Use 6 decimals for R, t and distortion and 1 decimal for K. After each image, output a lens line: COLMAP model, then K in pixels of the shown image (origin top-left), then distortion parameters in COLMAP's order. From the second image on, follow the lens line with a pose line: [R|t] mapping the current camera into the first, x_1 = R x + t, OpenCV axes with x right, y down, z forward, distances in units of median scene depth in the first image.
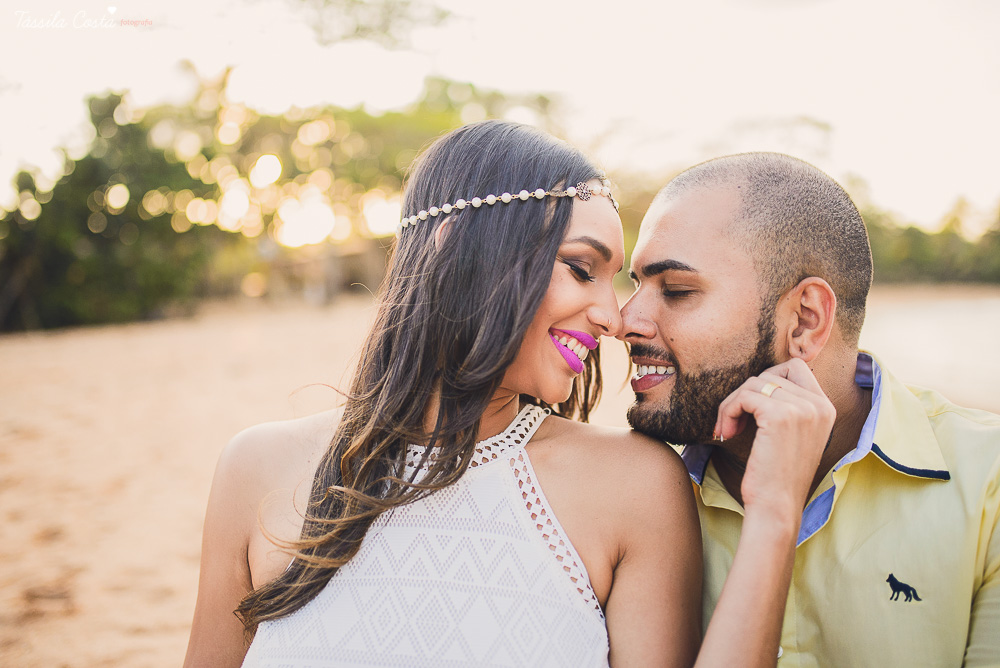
lens RADIAL K [[948.7, 0, 500.0], [0, 948.7, 334.0], [0, 0, 1]] dist [-0.013729, -0.008677]
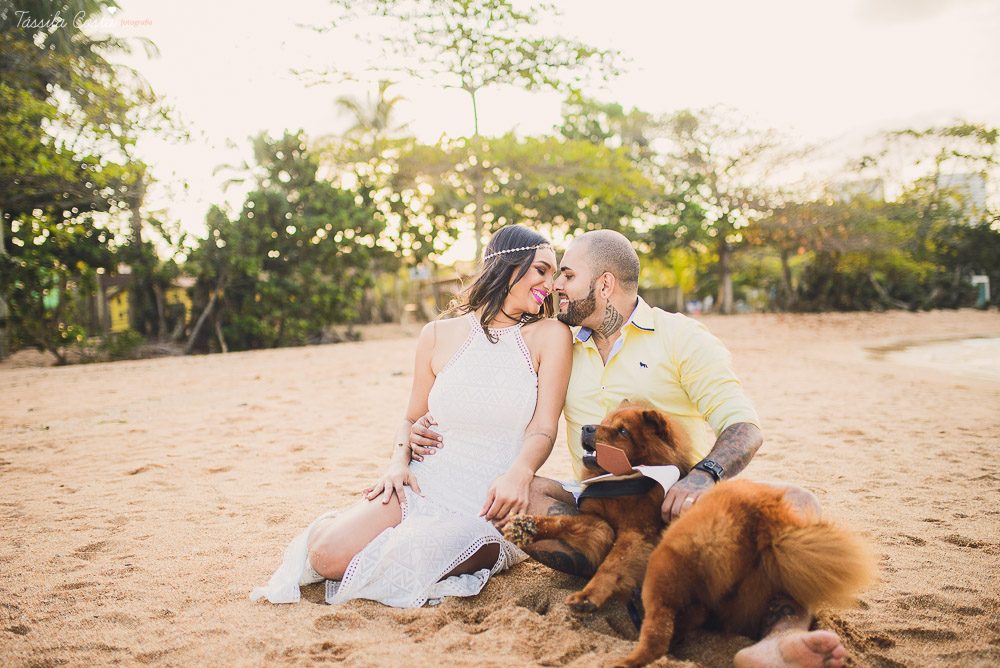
lens RADIAL K [[948.7, 0, 500.0], [0, 948.7, 334.0], [0, 0, 1]] dist [-0.013729, -0.008677]
pose [[0.987161, -0.012368, -0.159251, 0.009433], [0.008558, 0.999661, -0.024592, 0.004635], [0.159502, 0.022914, 0.986932, -0.045454]]
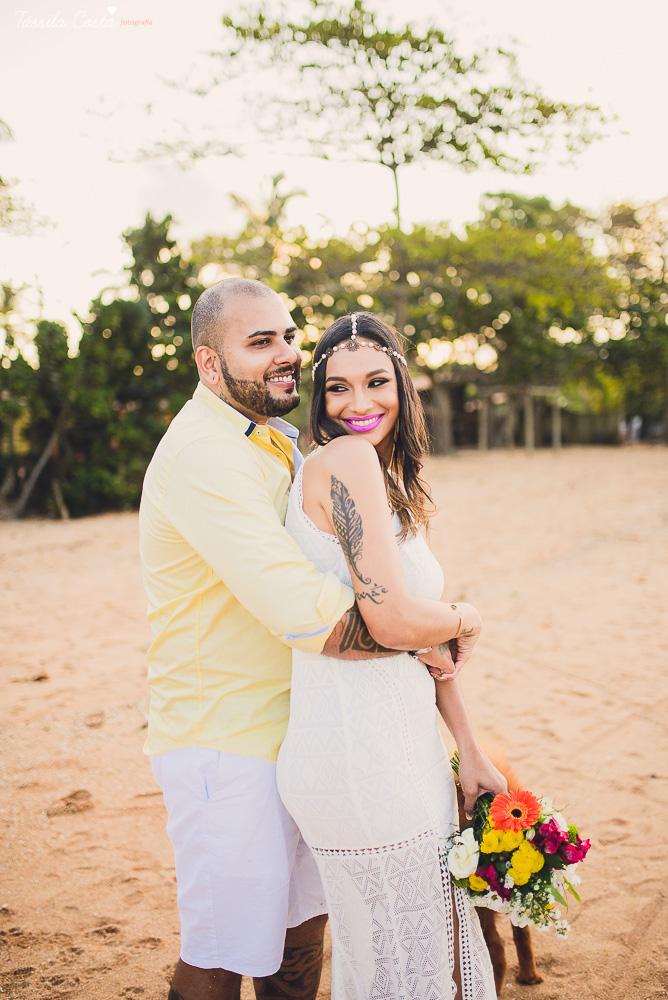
lens RADIAL K [[948.7, 0, 334.0], [0, 948.7, 500.0], [0, 0, 1]] dist [-0.013729, -0.008677]
pose [[0.975891, 0.009974, -0.218032, -0.076420], [-0.002104, 0.999339, 0.036299, -0.047727], [0.218249, -0.034965, 0.975266, 0.237433]]
